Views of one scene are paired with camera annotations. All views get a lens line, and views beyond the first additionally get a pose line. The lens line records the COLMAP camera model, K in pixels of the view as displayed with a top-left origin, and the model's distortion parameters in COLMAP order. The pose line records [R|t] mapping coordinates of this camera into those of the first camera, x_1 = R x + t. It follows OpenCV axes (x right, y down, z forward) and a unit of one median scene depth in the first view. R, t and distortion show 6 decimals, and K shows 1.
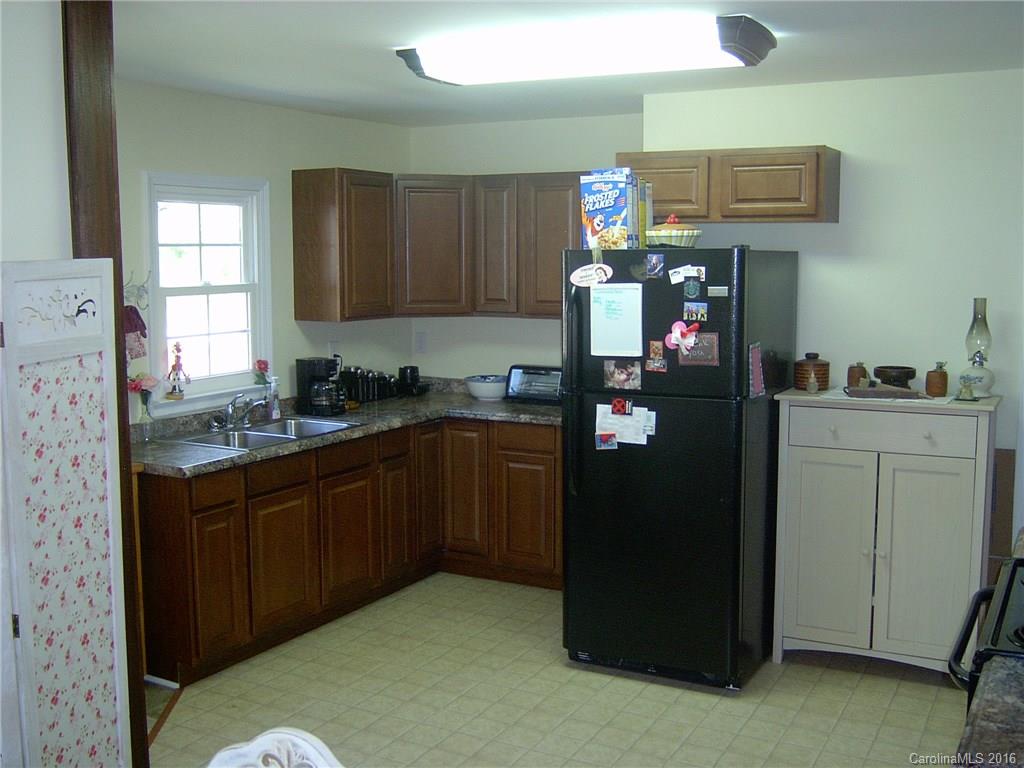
lens RADIAL K [[1082.8, 0, 517.5], [0, 1082.8, 383.1], [0, 0, 1]] dist [-0.101608, 0.000000]
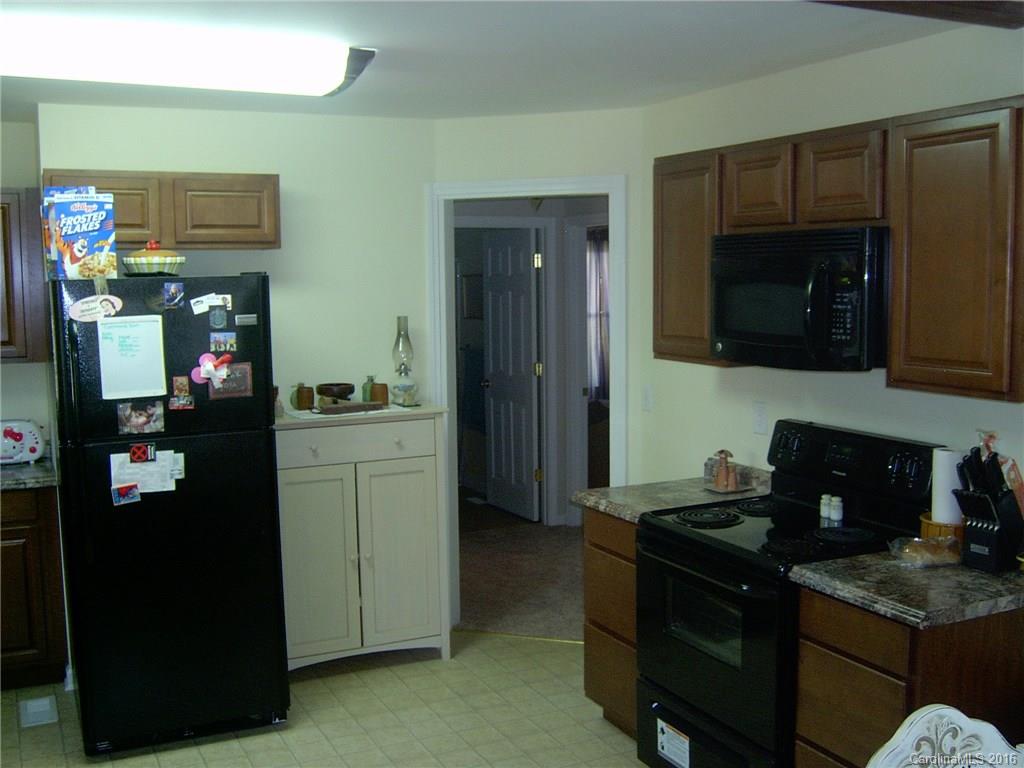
lens RADIAL K [[1082.8, 0, 517.8], [0, 1082.8, 384.9], [0, 0, 1]] dist [-0.101608, 0.000000]
pose [[0.579328, -0.084564, 0.810696, -0.439580], [0.104115, 0.994134, 0.029298, -0.028053], [-0.808418, 0.067433, 0.584734, 0.227197]]
